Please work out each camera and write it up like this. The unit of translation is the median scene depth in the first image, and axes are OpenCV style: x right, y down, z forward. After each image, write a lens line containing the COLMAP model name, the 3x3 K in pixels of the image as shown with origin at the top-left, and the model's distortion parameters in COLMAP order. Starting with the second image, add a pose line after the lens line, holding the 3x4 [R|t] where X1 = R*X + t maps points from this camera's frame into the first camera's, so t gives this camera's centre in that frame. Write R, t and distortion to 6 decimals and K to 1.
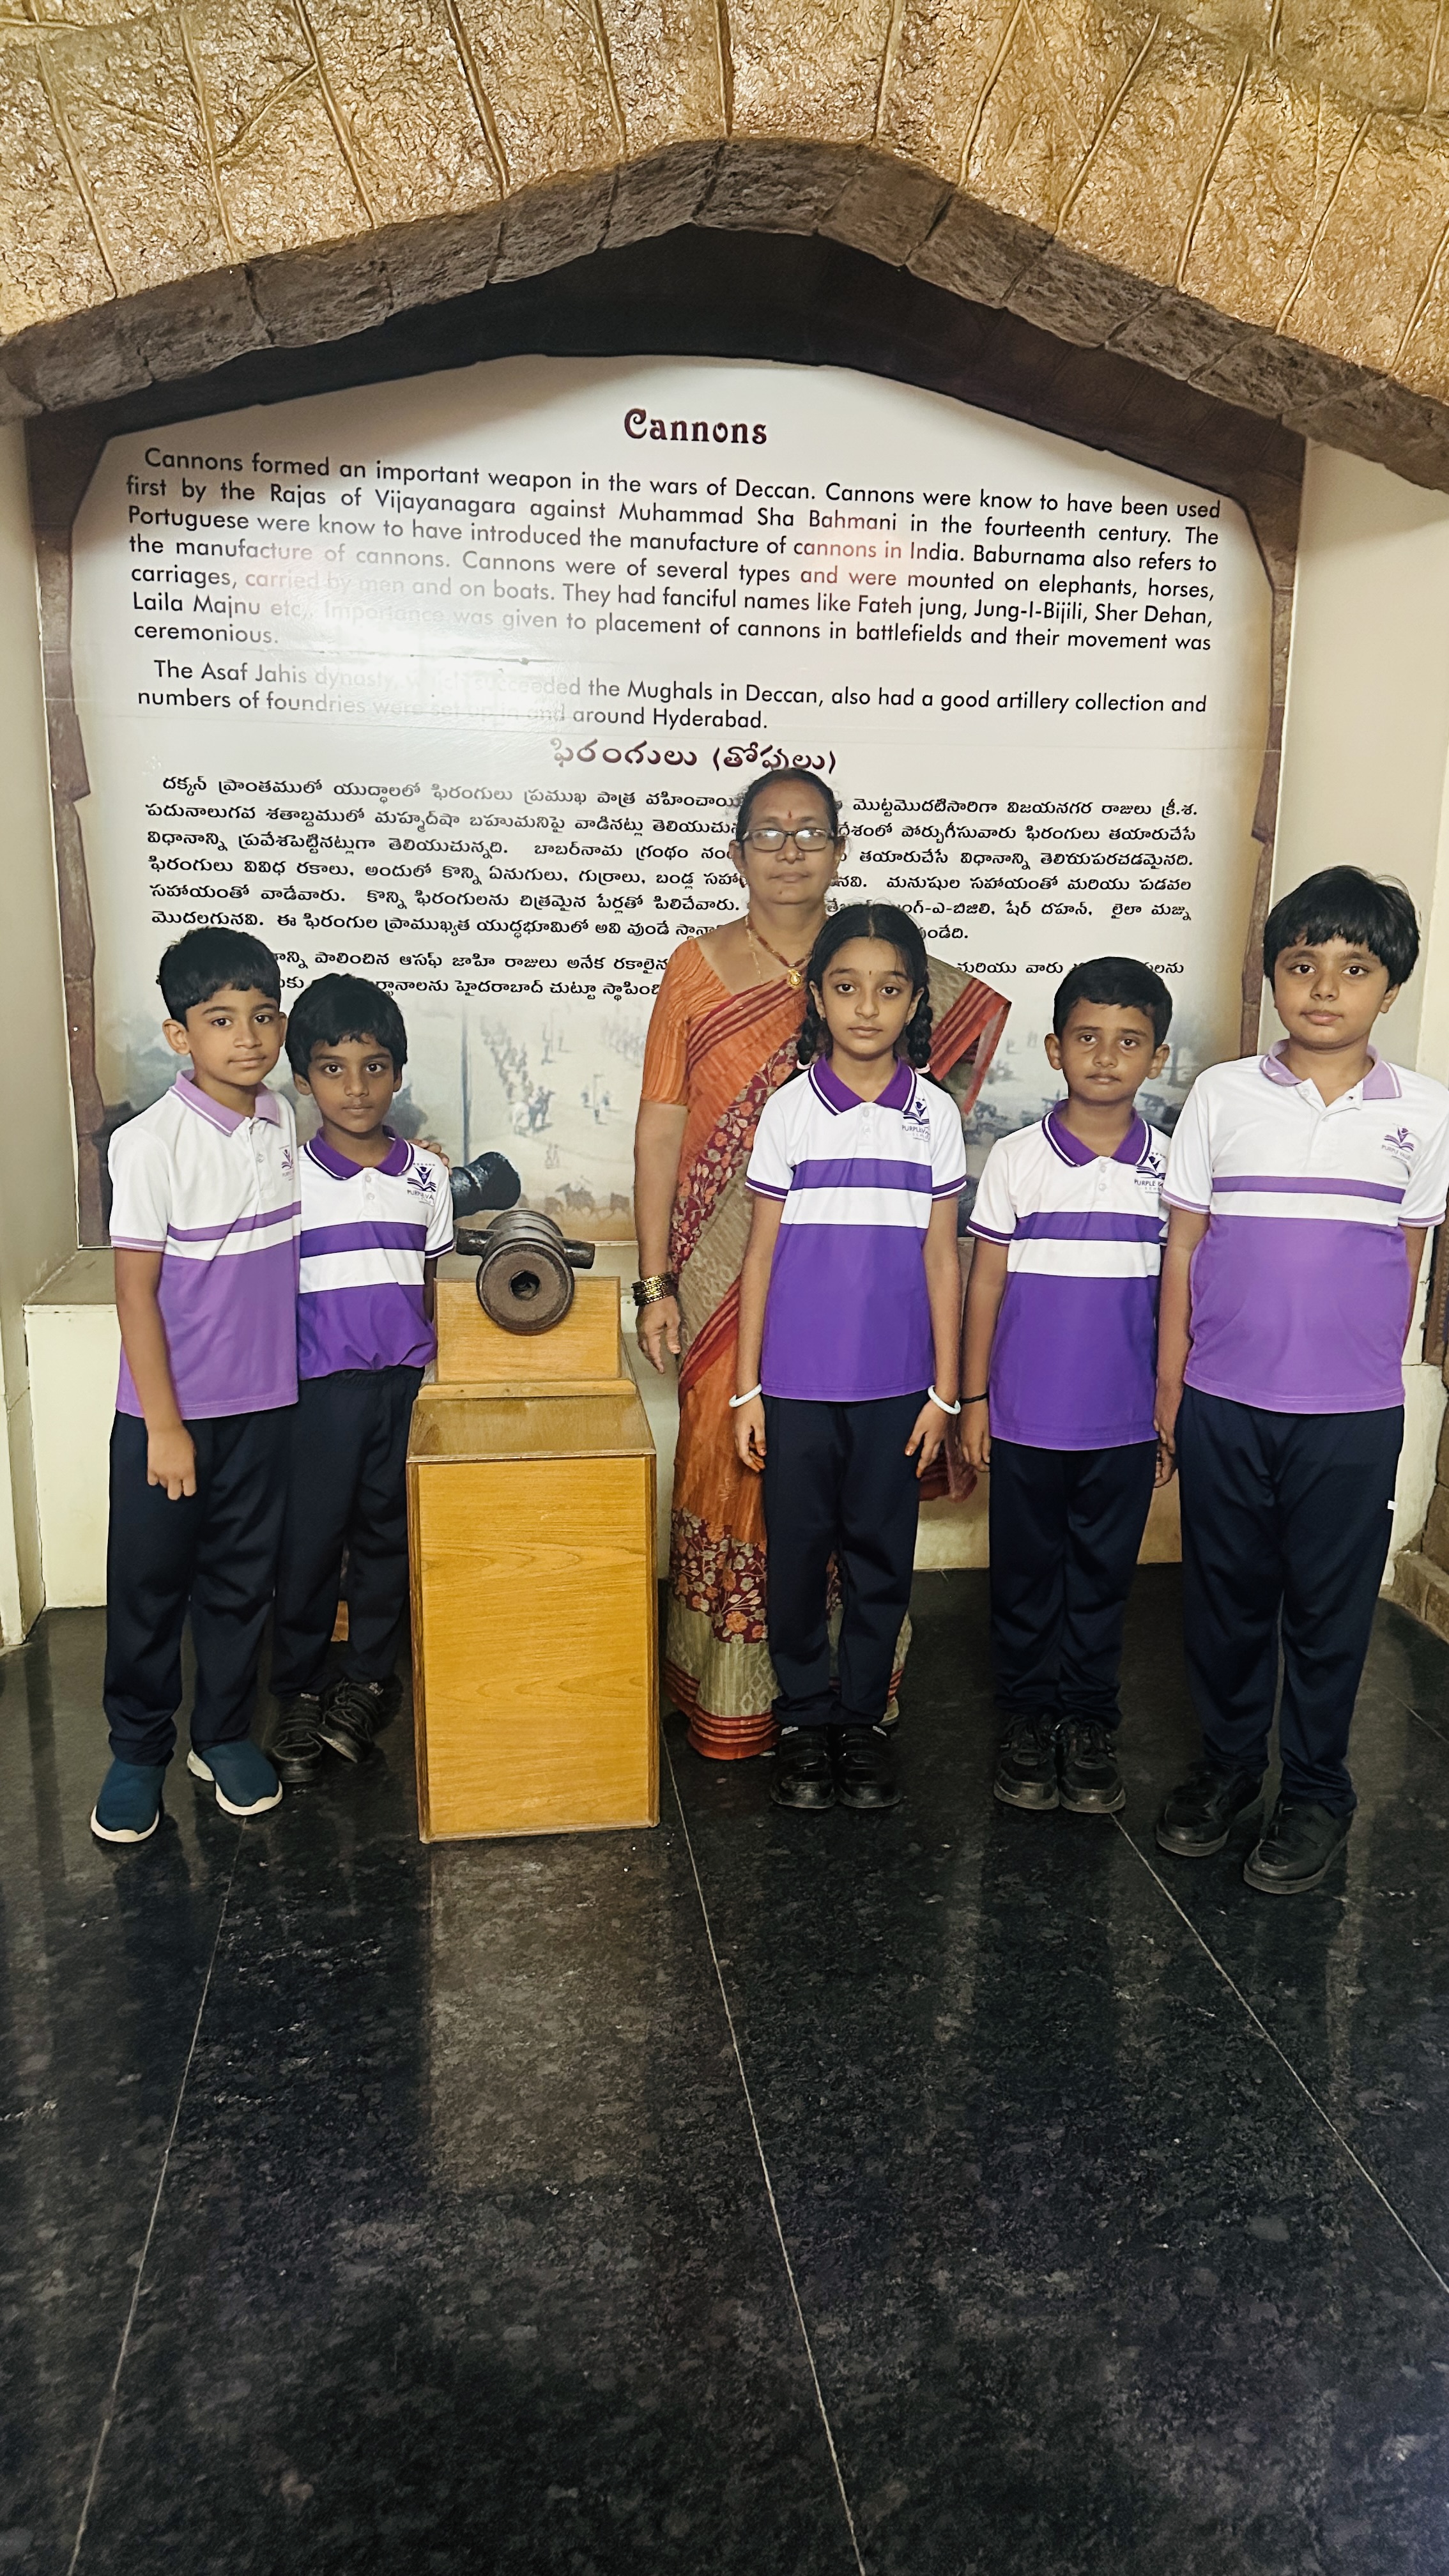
lens RADIAL K [[1891.1, 0, 694.5], [0, 1891.1, 1302.2], [0, 0, 1]] dist [0.072123, -0.074230]
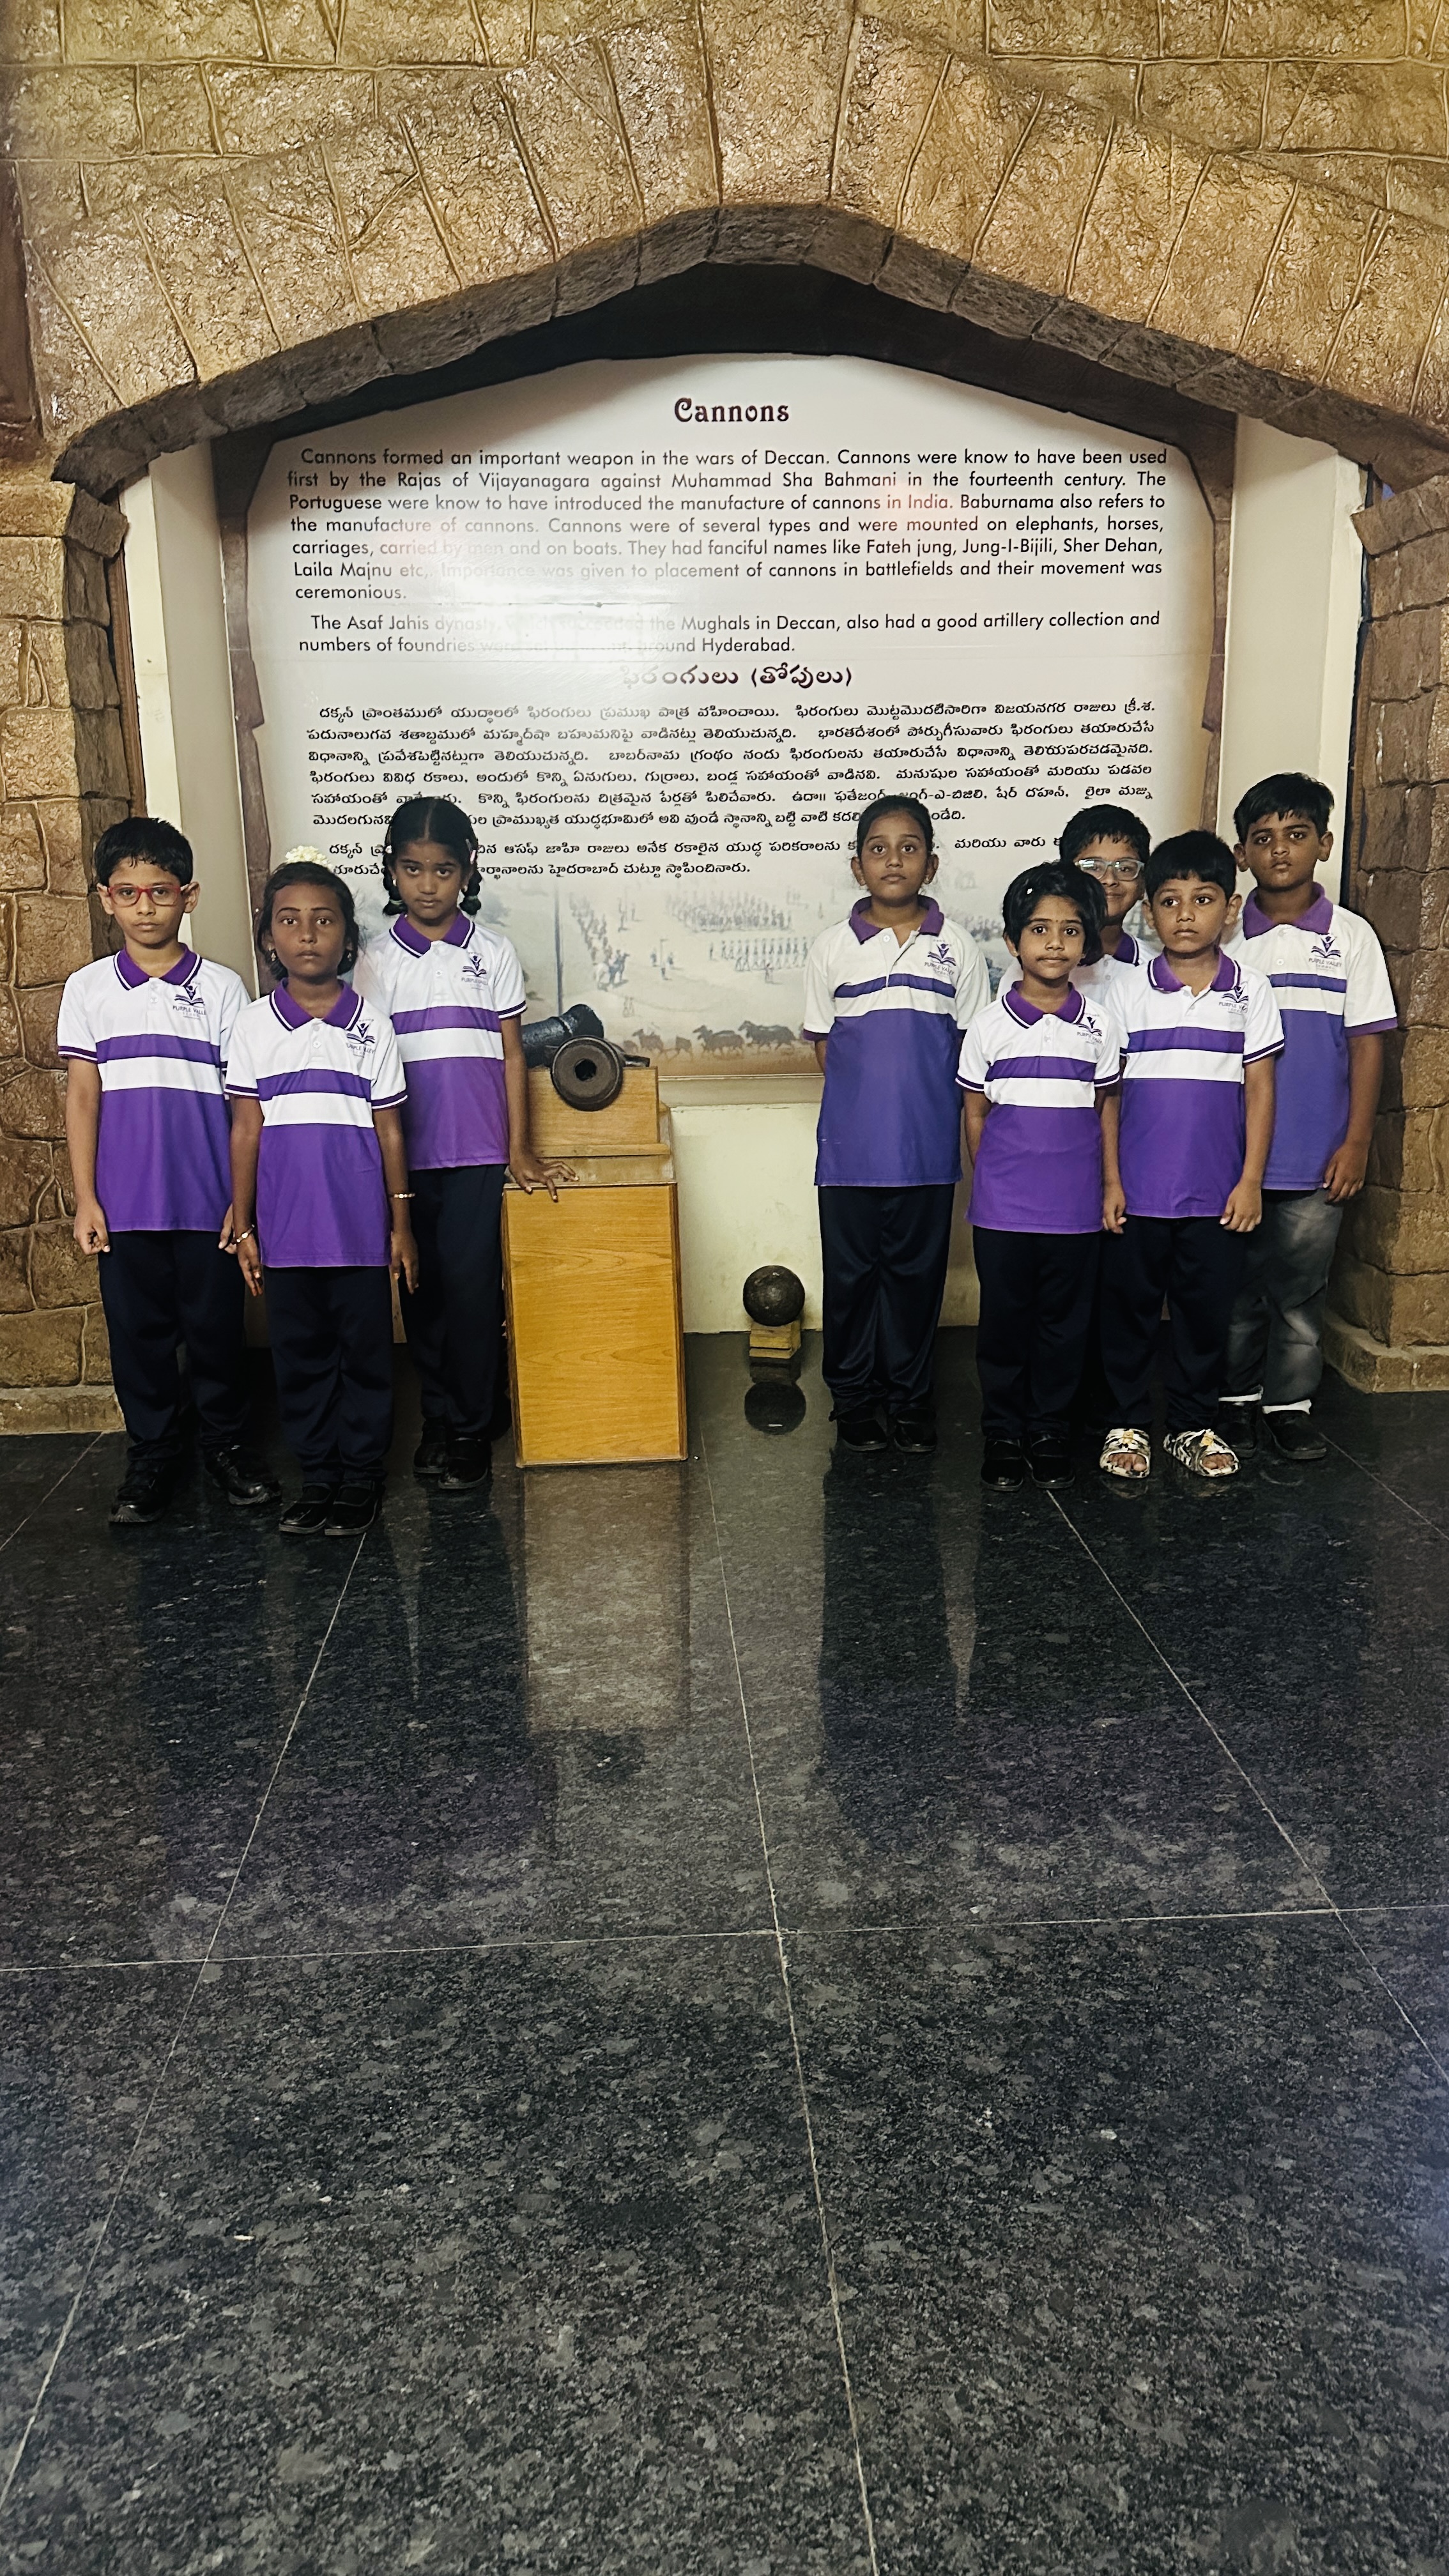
lens RADIAL K [[1891.1, 0, 694.5], [0, 1891.1, 1302.2], [0, 0, 1]] dist [0.072123, -0.074230]
pose [[0.996500, -0.009394, -0.083069, 0.074702], [0.011424, 0.999647, 0.023997, 0.095280], [0.082814, -0.024862, 0.996255, -0.262783]]
